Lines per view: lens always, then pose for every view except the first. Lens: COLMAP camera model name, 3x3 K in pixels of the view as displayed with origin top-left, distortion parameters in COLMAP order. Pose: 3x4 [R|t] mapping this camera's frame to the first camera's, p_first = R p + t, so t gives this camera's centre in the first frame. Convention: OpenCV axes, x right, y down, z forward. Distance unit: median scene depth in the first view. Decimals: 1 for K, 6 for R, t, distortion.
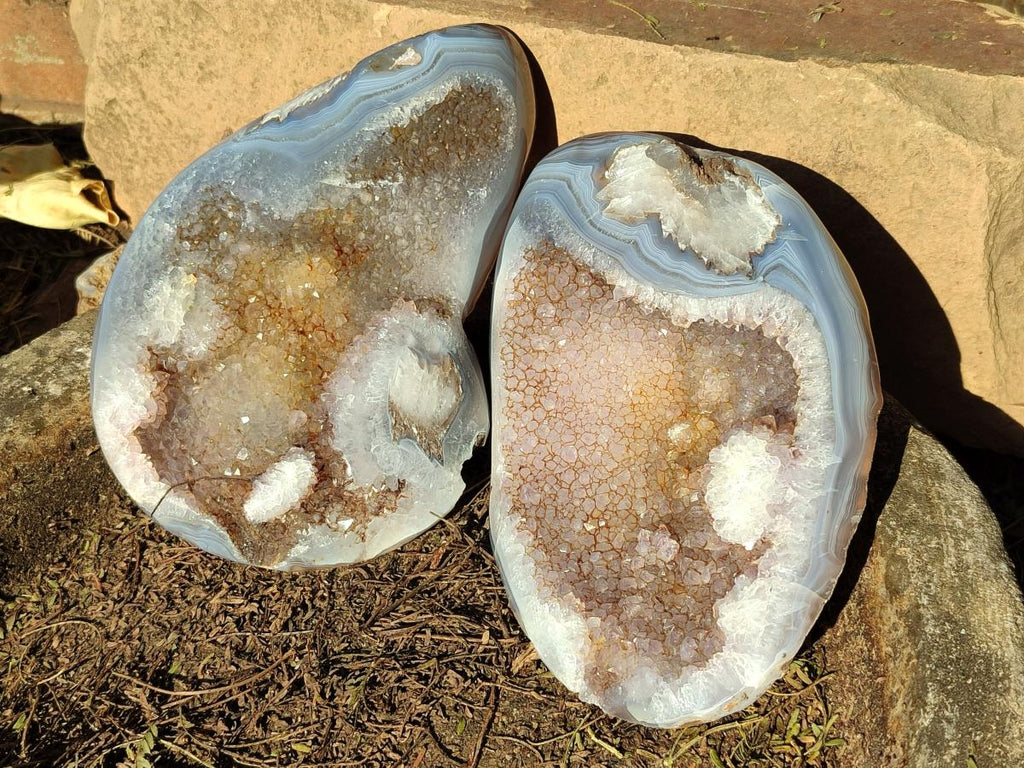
lens RADIAL K [[1521.4, 0, 493.9], [0, 1521.4, 380.8], [0, 0, 1]] dist [0.262765, -1.721595]
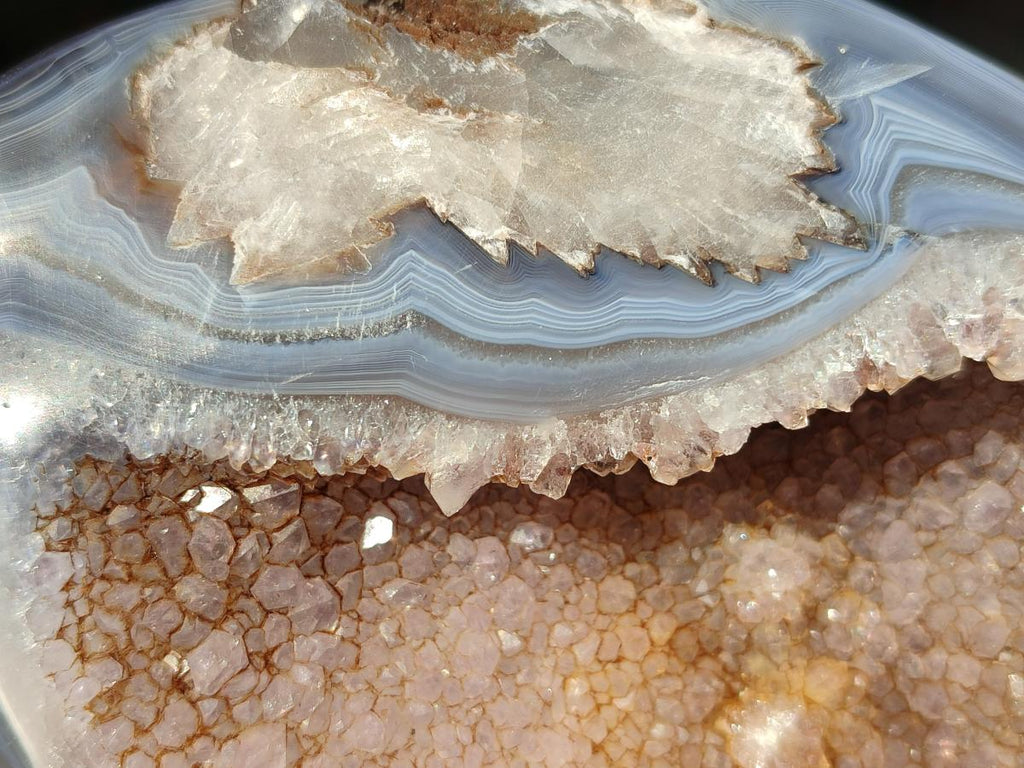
lens RADIAL K [[1521.4, 0, 493.9], [0, 1521.4, 380.8], [0, 0, 1]] dist [0.262765, -1.721595]
pose [[0.667568, -0.501975, 0.549886, -0.070410], [0.452083, 0.860099, 0.236325, -0.144732], [-0.591586, 0.090831, 0.801109, 0.747956]]
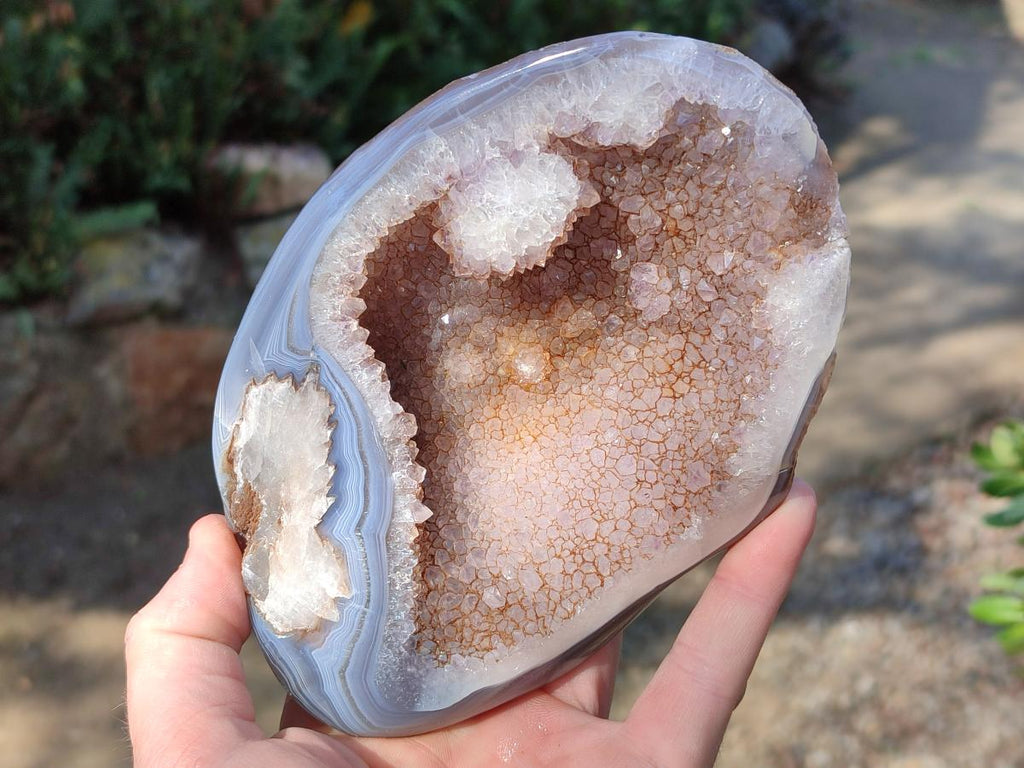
lens RADIAL K [[1521.4, 0, 493.9], [0, 1521.4, 380.8], [0, 0, 1]] dist [0.262765, -1.721595]
pose [[-0.474902, -0.716924, 0.510381, -0.296813], [0.853814, -0.515874, 0.069821, -0.044571], [0.213236, 0.468928, 0.857109, 0.286165]]
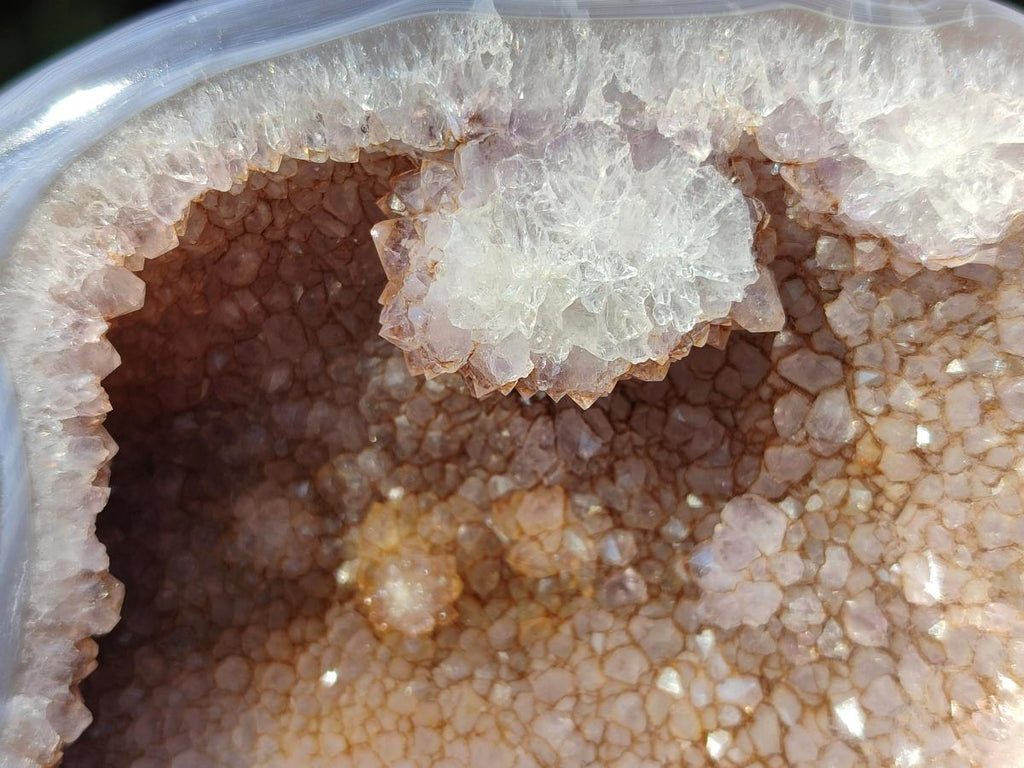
lens RADIAL K [[1521.4, 0, 493.9], [0, 1521.4, 380.8], [0, 0, 1]] dist [0.262765, -1.721595]
pose [[-0.226229, -0.819754, 0.526140, -0.036205], [0.952673, -0.073604, 0.294951, -0.052701], [-0.203061, 0.567966, 0.797609, 0.665812]]
